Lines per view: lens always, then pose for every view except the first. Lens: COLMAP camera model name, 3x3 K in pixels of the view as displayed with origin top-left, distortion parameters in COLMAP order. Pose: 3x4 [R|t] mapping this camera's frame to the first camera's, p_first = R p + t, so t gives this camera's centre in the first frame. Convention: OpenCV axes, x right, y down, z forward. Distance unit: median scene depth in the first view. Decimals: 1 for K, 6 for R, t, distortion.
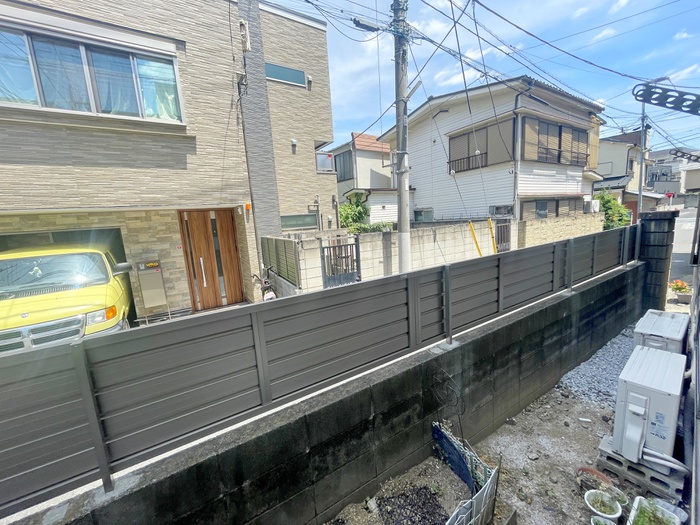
lens RADIAL K [[280.8, 0, 349.0], [0, 280.8, 263.4], [0, 0, 1]] dist [-0.003906, -0.000385]
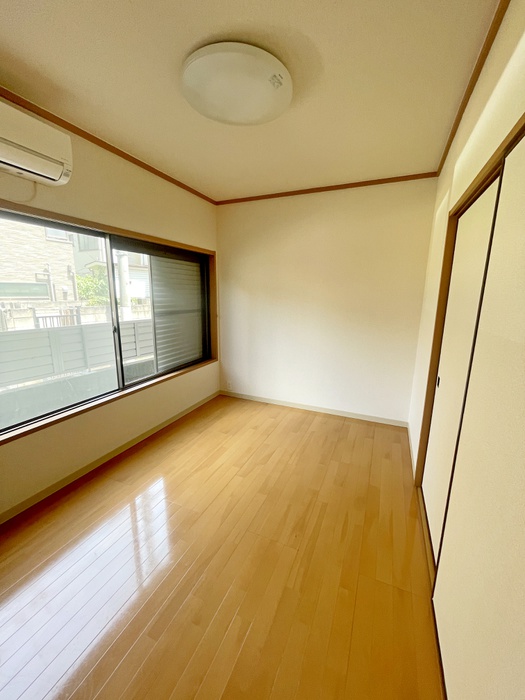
lens RADIAL K [[280.8, 0, 265.9], [0, 280.8, 349.2], [0, 0, 1]] dist [-0.003906, -0.000385]
pose [[0.885067, -0.018394, 0.465101, 0.181033], [0.004789, 0.999526, 0.030416, 0.037030], [-0.465439, -0.024693, 0.884735, -0.348027]]
